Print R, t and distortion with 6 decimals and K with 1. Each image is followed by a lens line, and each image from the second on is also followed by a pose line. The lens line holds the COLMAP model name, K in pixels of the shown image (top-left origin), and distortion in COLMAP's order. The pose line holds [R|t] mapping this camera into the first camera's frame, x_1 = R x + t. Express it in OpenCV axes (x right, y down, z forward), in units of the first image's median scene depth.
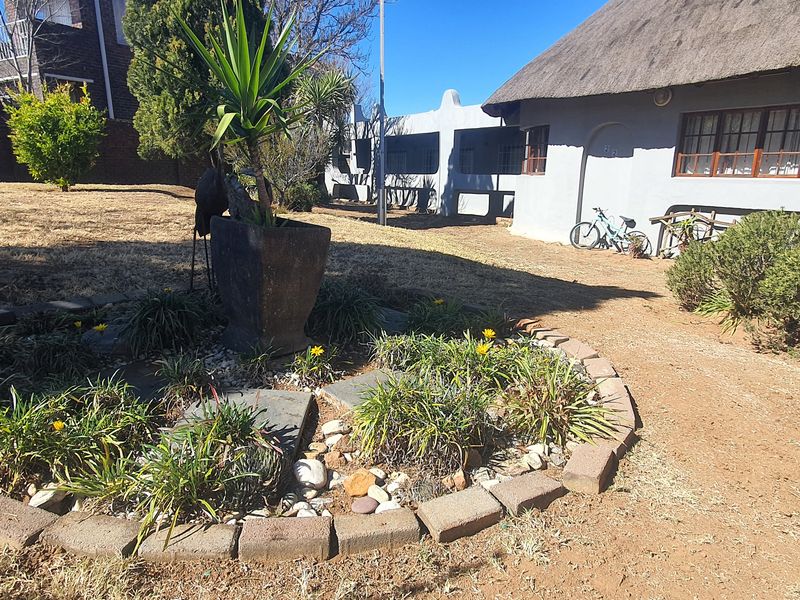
lens RADIAL K [[516.9, 0, 396.4], [0, 516.9, 301.4], [0, 0, 1]] dist [0.004347, -0.010026]
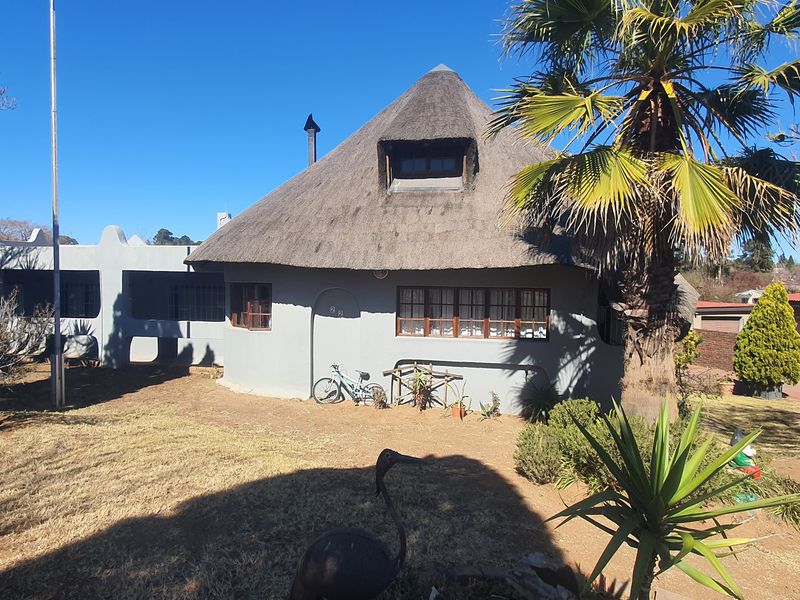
lens RADIAL K [[516.9, 0, 396.4], [0, 516.9, 301.4], [0, 0, 1]] dist [0.004347, -0.010026]
pose [[0.705362, -0.024186, 0.708434, -0.280801], [0.158713, 0.979432, -0.124588, -0.154577], [-0.690850, 0.200318, 0.694693, 0.137801]]
